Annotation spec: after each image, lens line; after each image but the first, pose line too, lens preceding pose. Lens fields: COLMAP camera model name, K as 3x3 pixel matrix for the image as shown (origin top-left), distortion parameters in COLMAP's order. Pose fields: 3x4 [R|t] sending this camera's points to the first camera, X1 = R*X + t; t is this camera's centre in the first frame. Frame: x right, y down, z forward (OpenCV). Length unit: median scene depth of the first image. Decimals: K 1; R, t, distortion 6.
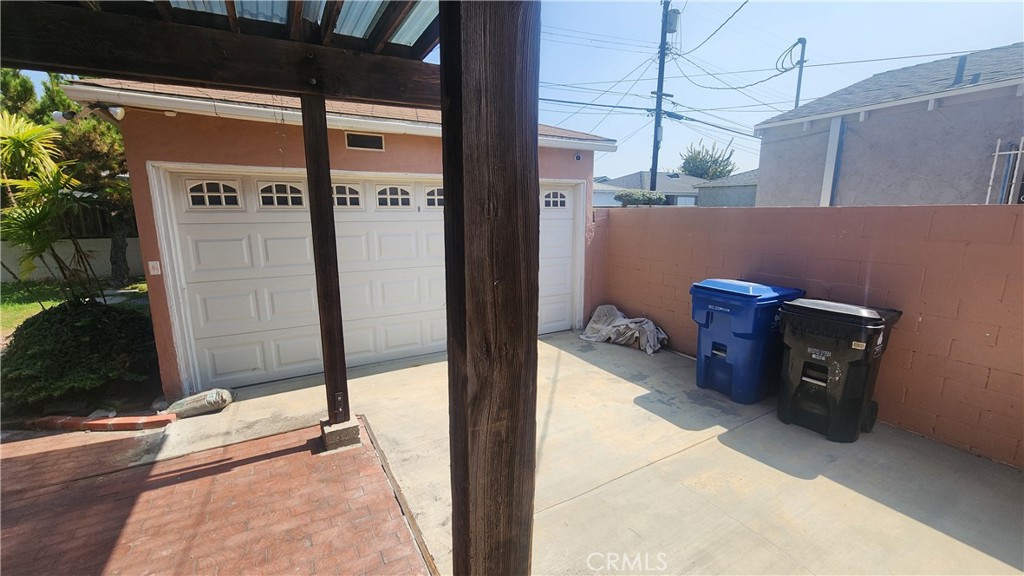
lens RADIAL K [[423.2, 0, 515.2], [0, 423.2, 293.0], [0, 0, 1]] dist [-0.002780, 0.002667]
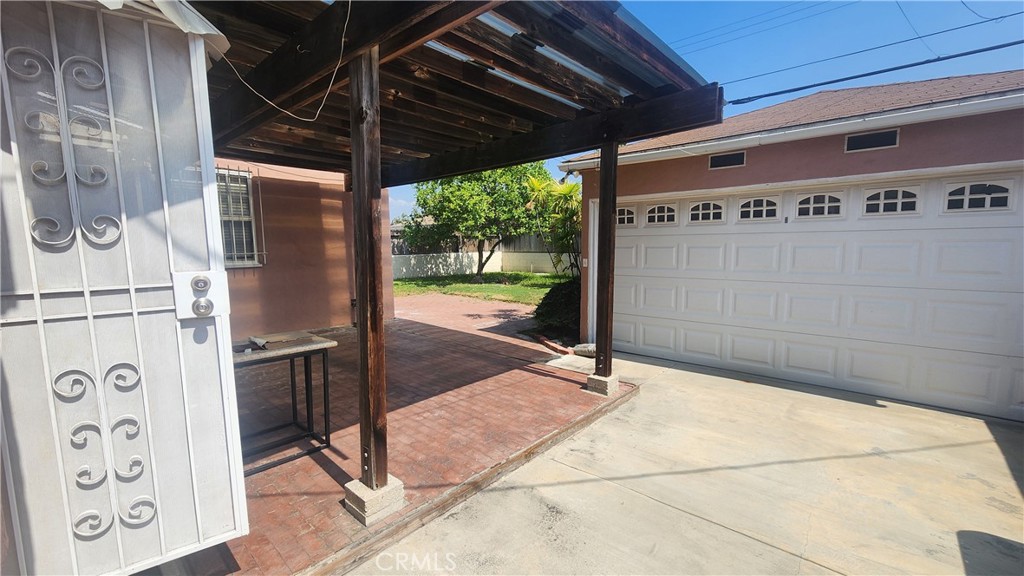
lens RADIAL K [[423.2, 0, 514.7], [0, 423.2, 295.4], [0, 0, 1]] dist [-0.002780, 0.002667]
pose [[0.312370, 0.114763, -0.943003, 0.647025], [-0.167365, 0.983797, 0.064287, 0.006694], [0.935101, 0.137745, 0.326516, 0.215719]]
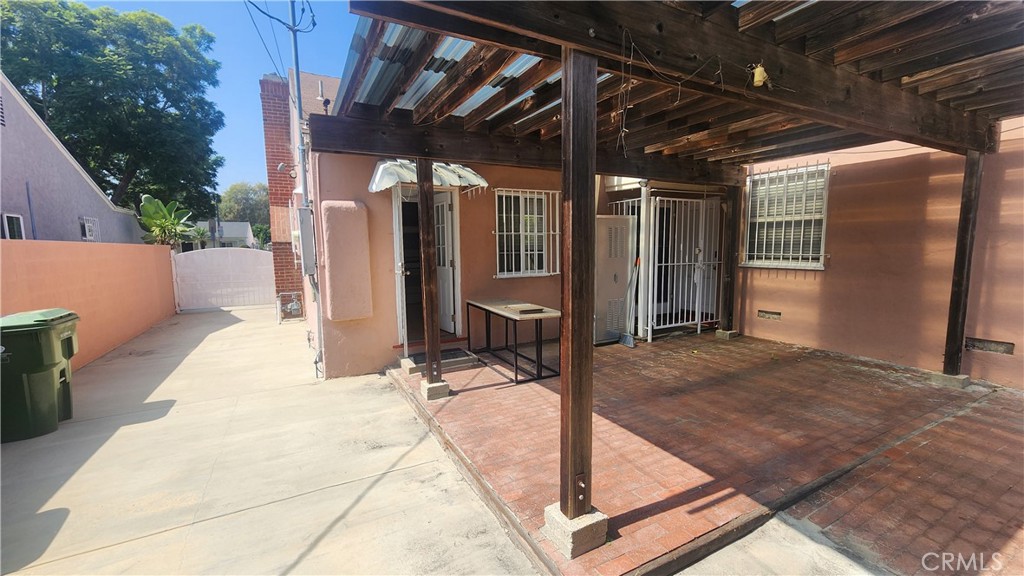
lens RADIAL K [[423.2, 0, 512.3], [0, 423.2, 293.7], [0, 0, 1]] dist [-0.002780, 0.002667]
pose [[-0.998847, 0.010995, 0.046728, -0.297152], [0.024282, 0.955424, 0.294238, -0.224154], [-0.041410, 0.295033, -0.954589, 1.353001]]
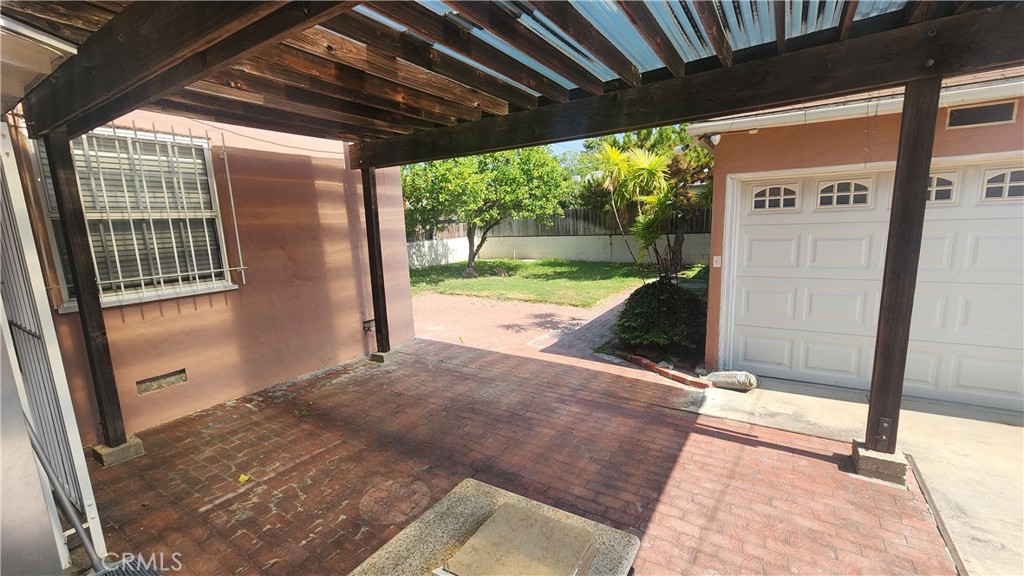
lens RADIAL K [[423.2, 0, 512.4], [0, 423.2, 294.3], [0, 0, 1]] dist [-0.002780, 0.002667]
pose [[0.455364, 0.137338, -0.879649, -0.027333], [-0.125650, 0.988055, 0.089218, 0.000046], [0.881394, 0.069902, 0.467181, -0.093756]]
